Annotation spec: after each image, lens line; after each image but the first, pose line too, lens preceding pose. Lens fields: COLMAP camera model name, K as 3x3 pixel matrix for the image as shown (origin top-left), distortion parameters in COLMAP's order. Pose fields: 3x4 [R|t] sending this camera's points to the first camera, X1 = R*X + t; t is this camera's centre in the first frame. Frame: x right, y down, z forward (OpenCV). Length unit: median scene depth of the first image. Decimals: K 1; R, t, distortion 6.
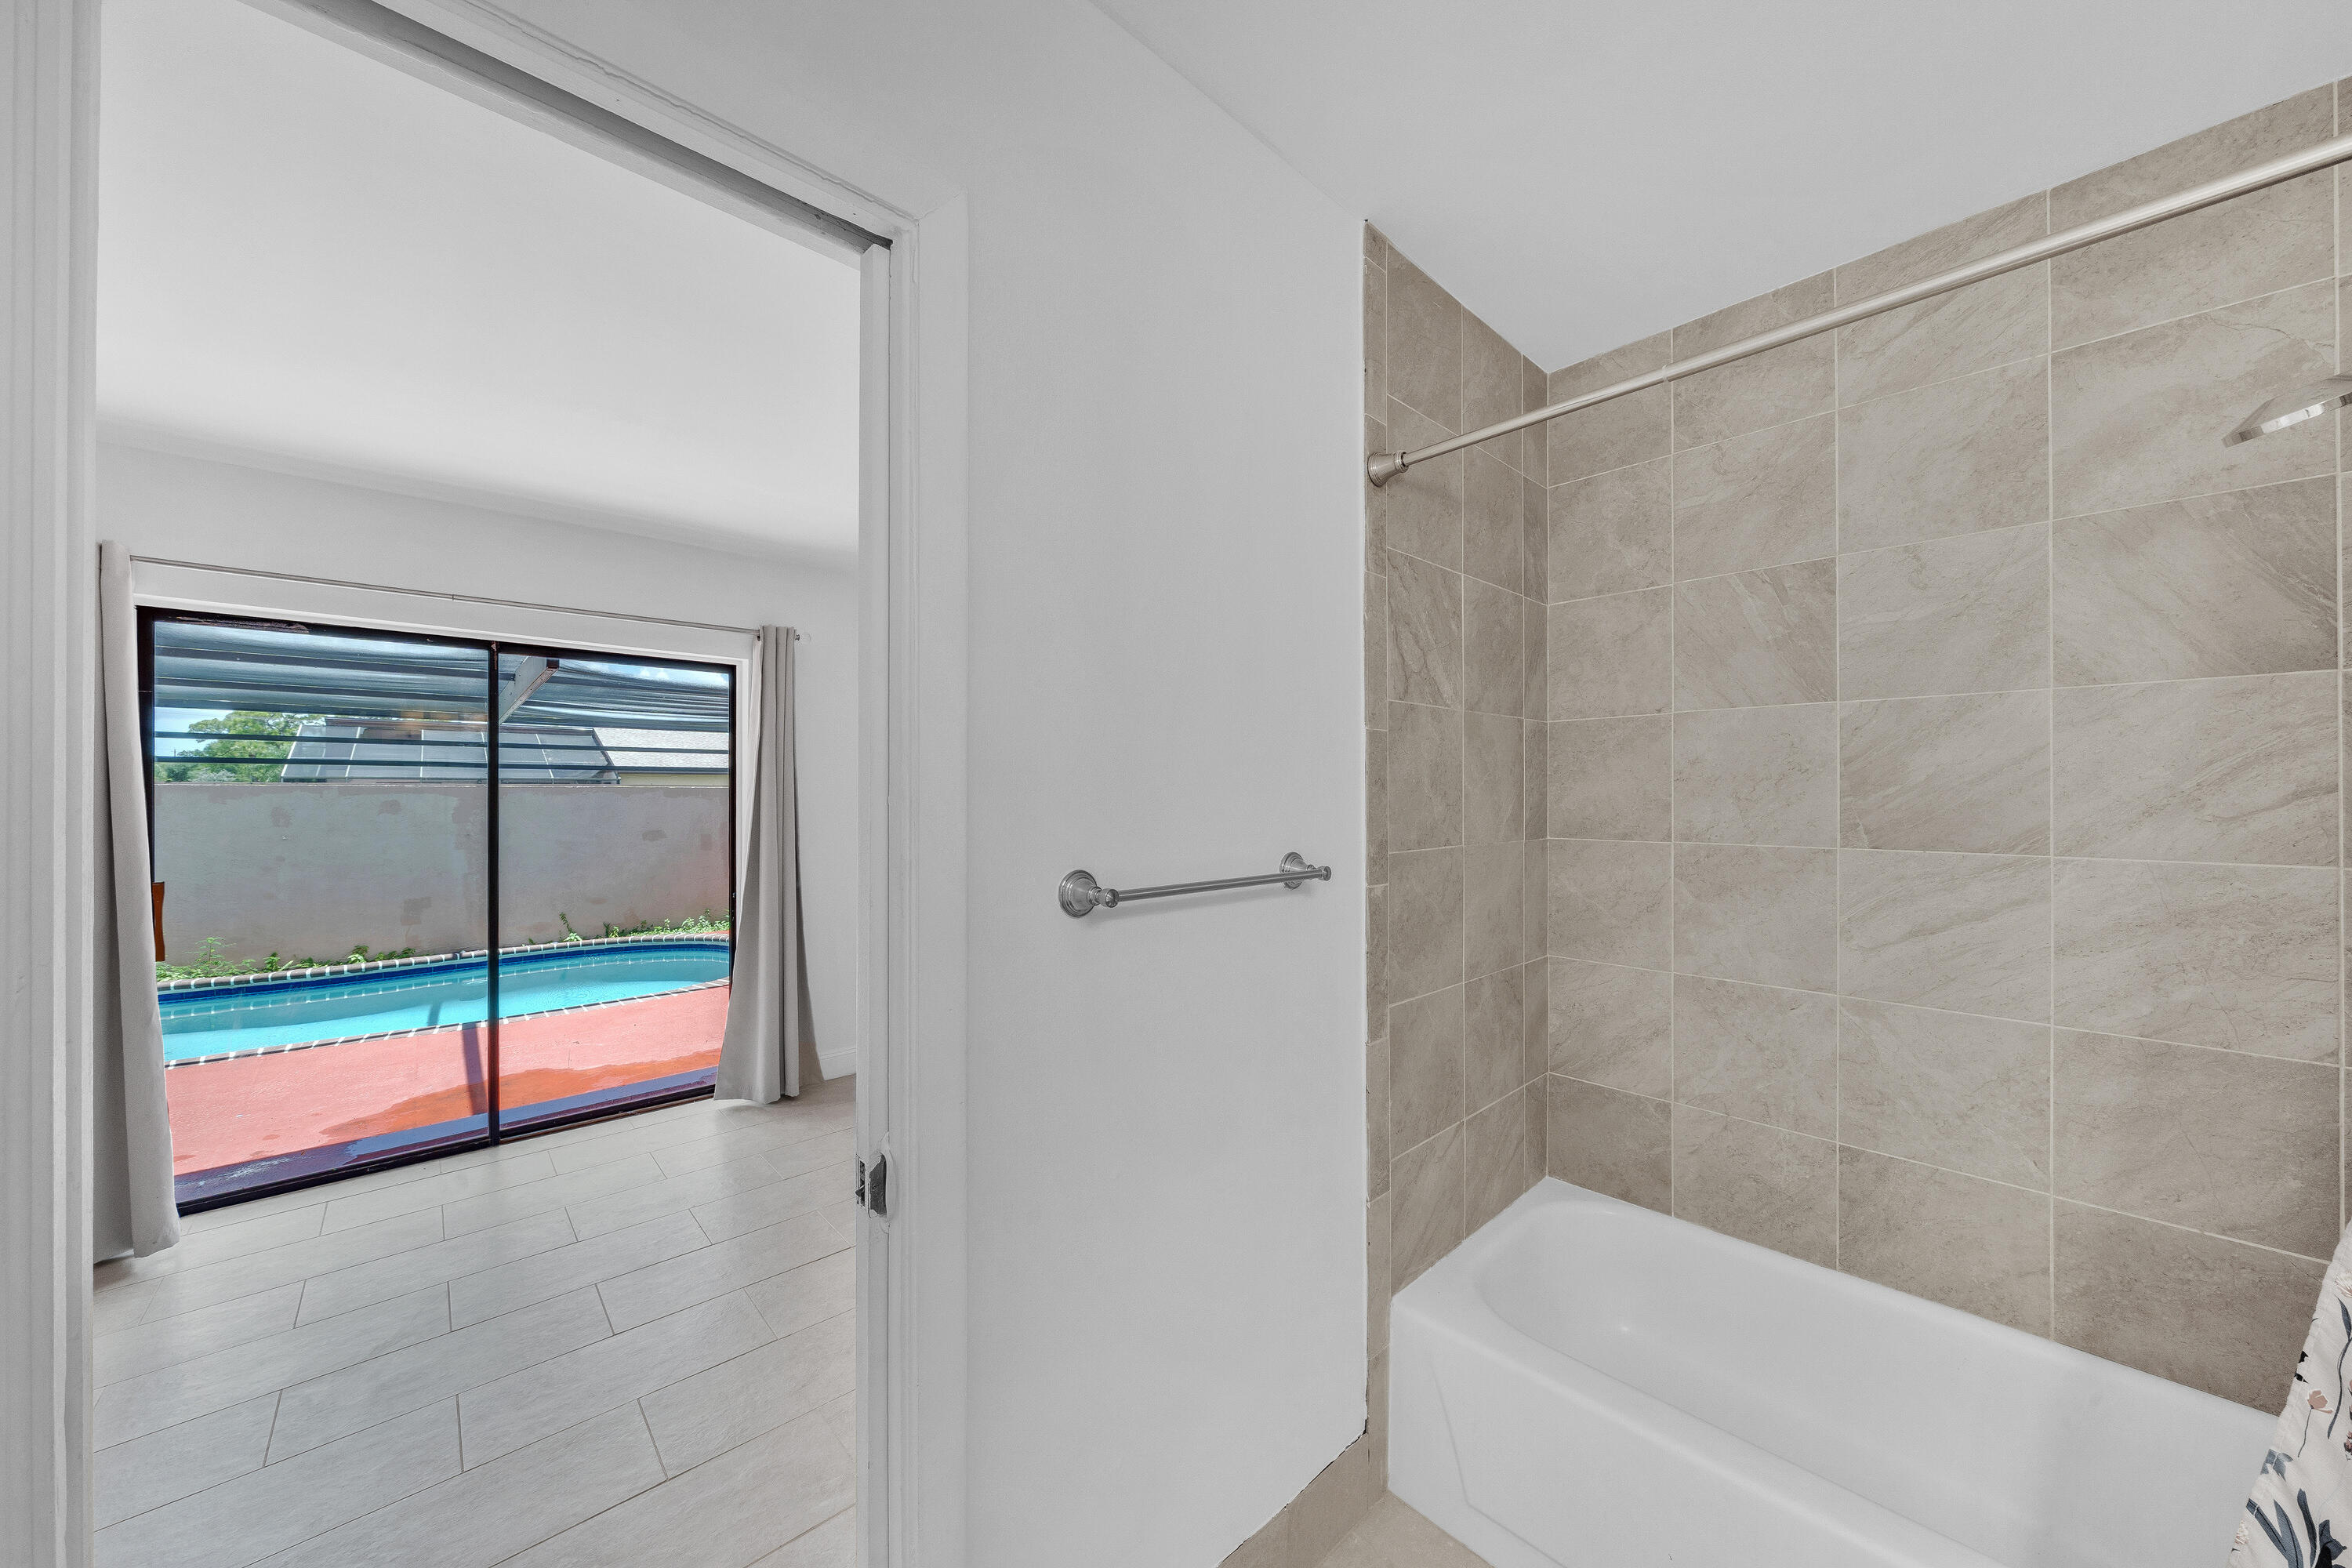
lens RADIAL K [[801.4, 0, 1167.0], [0, 801.4, 786.9], [0, 0, 1]] dist [-0.007126, 0.000210]
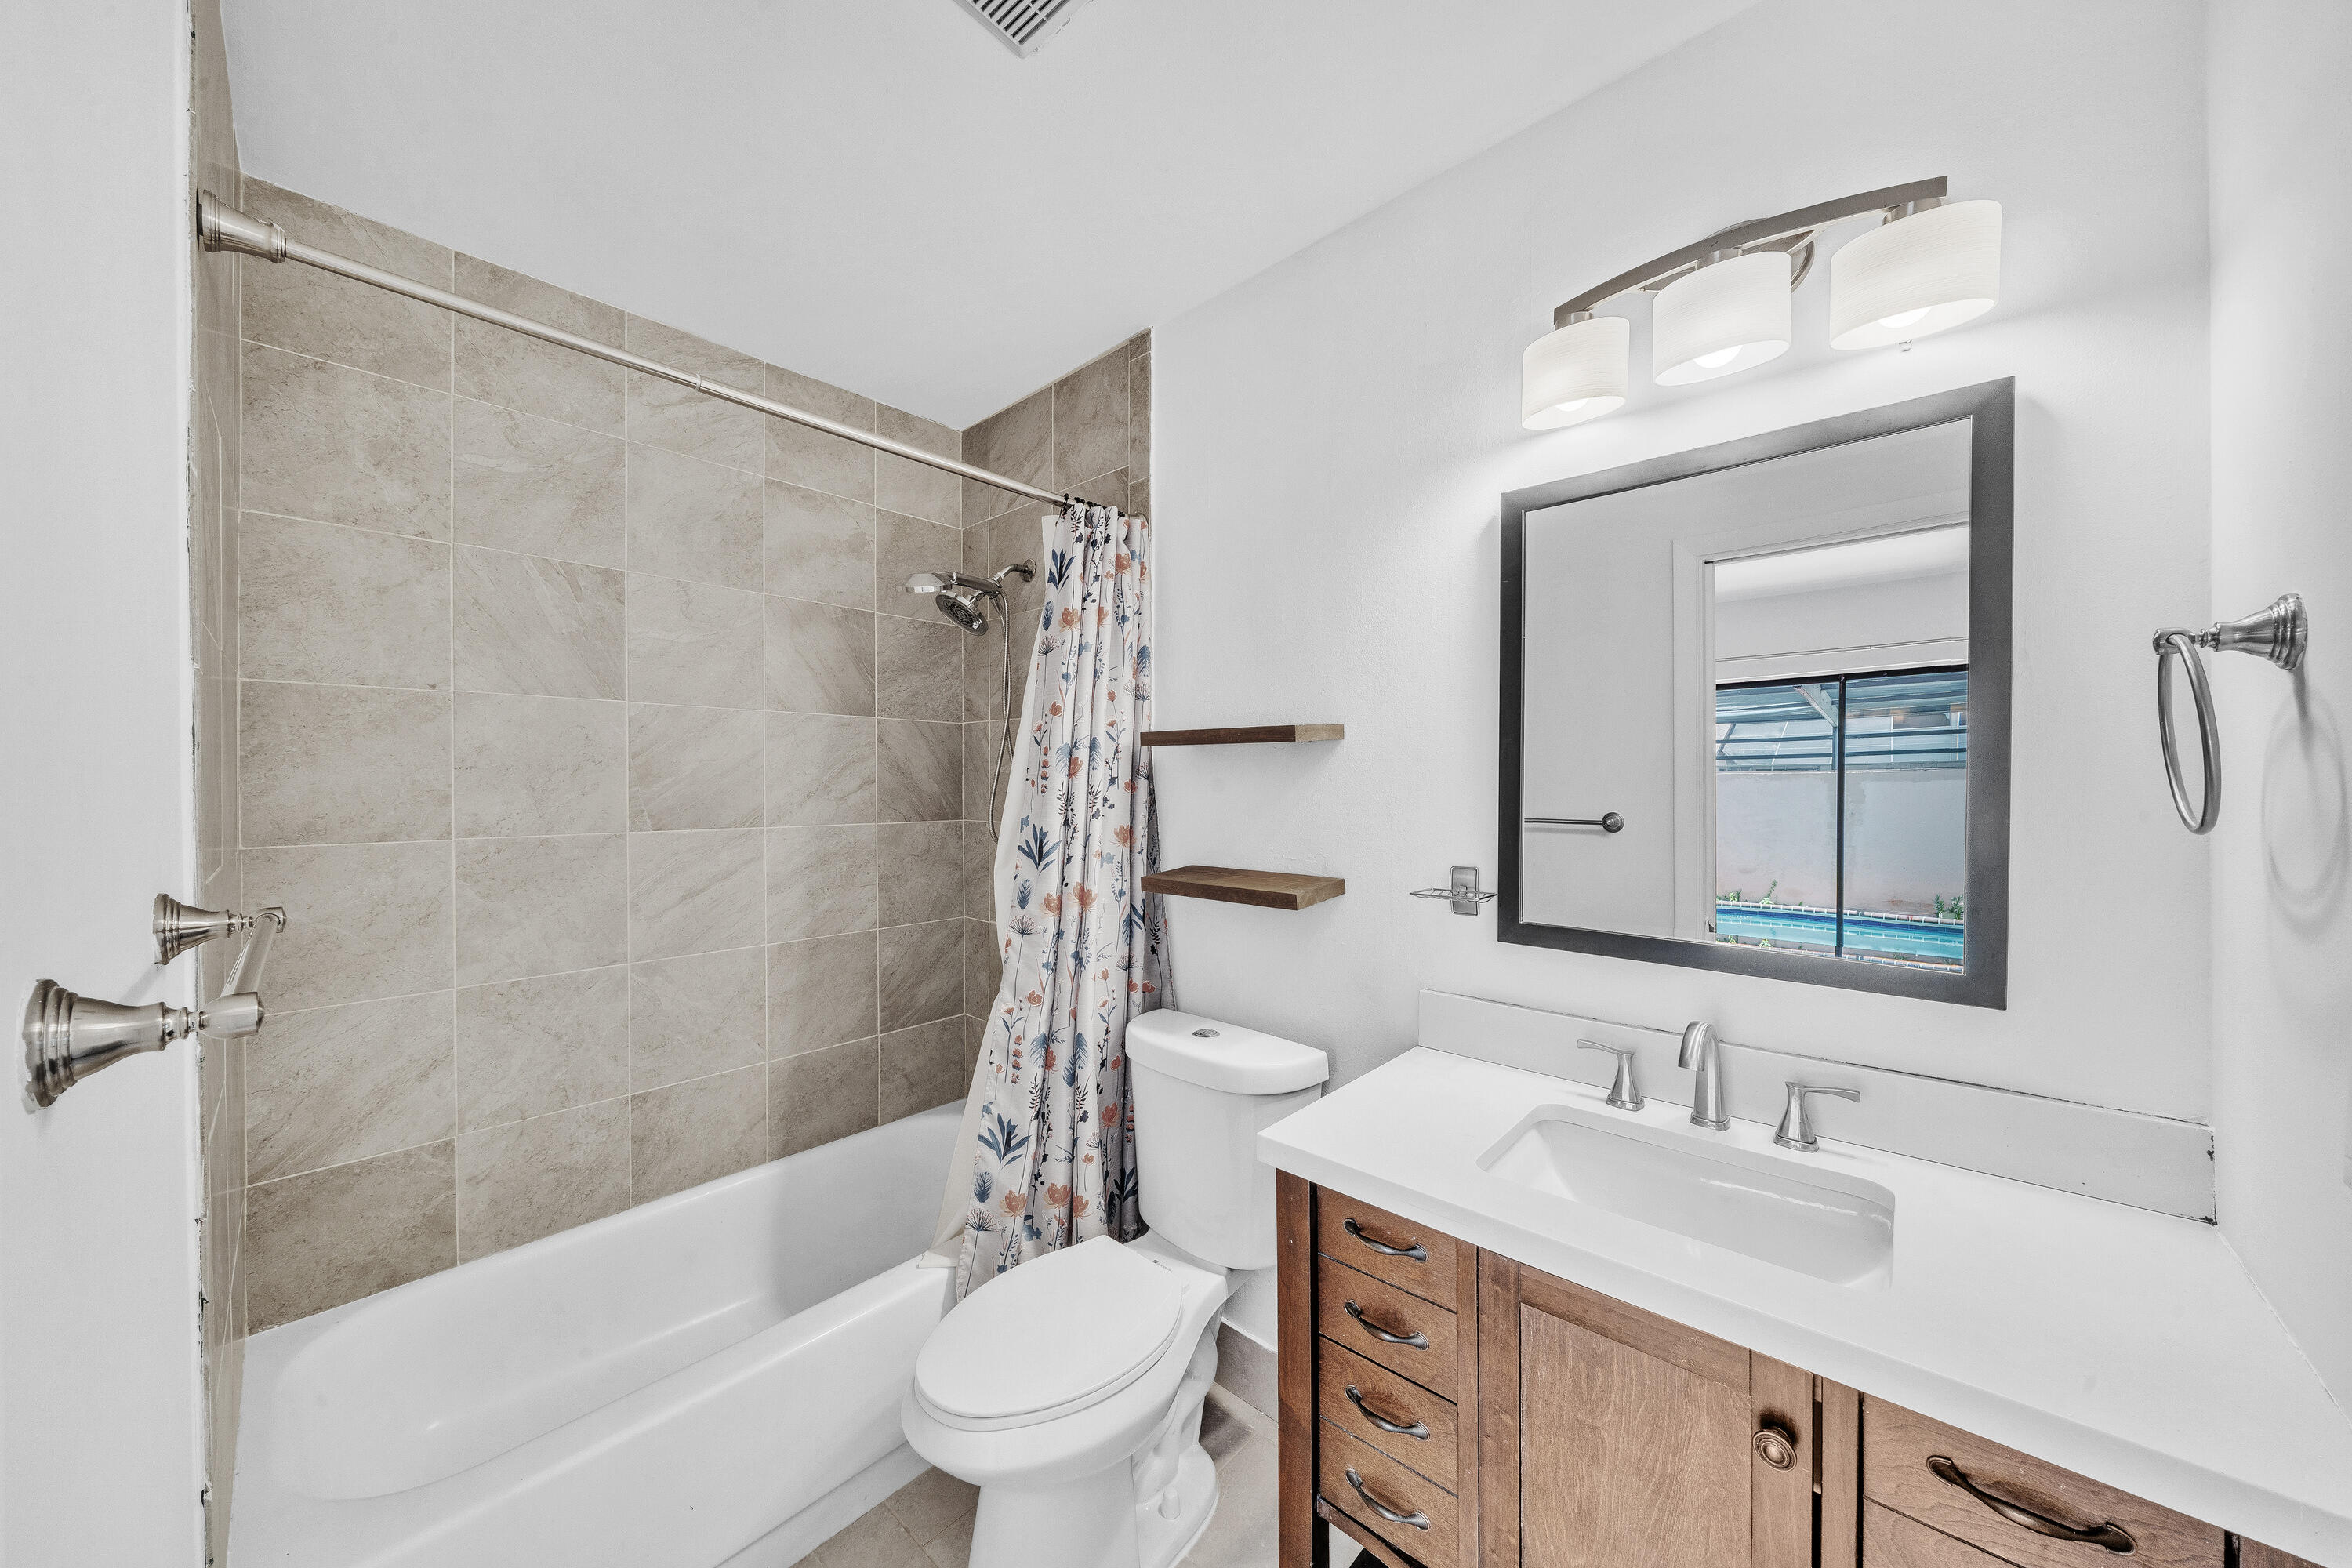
lens RADIAL K [[801.4, 0, 1167.0], [0, 801.4, 783.5], [0, 0, 1]] dist [-0.007126, 0.000210]
pose [[-0.067859, 0.002029, 0.997693, -0.319967], [-0.006508, 0.999976, -0.002476, 0.005920], [-0.997674, -0.006661, -0.067844, 0.312352]]
